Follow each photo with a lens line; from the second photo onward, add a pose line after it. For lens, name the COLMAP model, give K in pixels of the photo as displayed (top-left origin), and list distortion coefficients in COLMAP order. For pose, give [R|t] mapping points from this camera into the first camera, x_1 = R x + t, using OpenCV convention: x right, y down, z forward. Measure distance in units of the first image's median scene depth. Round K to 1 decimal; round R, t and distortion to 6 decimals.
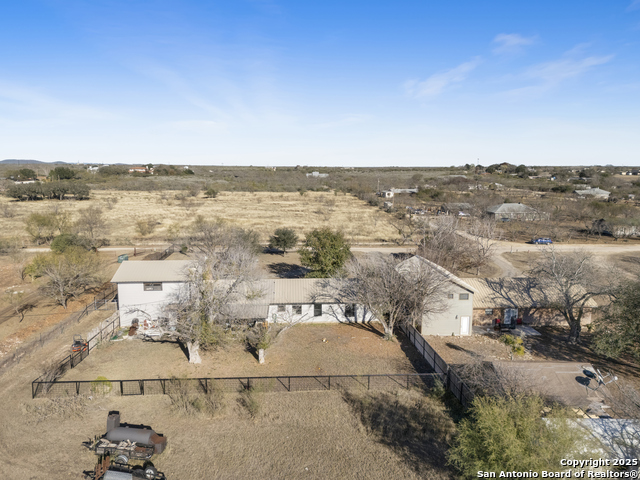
lens RADIAL K [[454.9, 0, 320.0], [0, 454.9, 240.0], [0, 0, 1]] dist [0.038315, -0.005580]
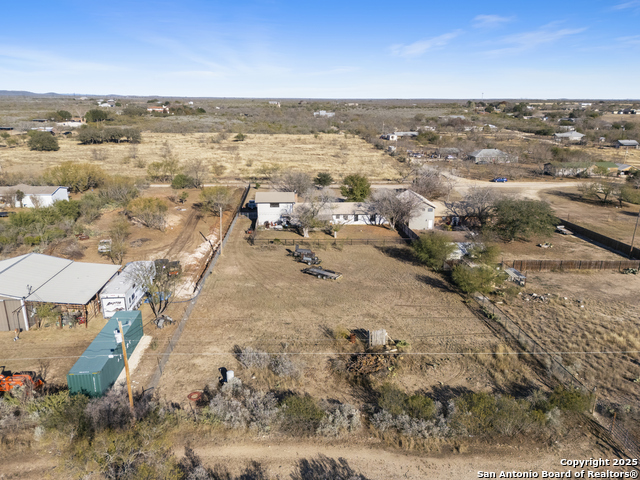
lens RADIAL K [[454.9, 0, 320.0], [0, 454.9, 240.0], [0, 0, 1]] dist [0.038315, -0.005580]
pose [[0.999997, 0.000500, -0.002590, -0.060493], [-0.000134, 0.990212, 0.139574, -0.009474], [0.002634, -0.139573, 0.990208, -0.369673]]
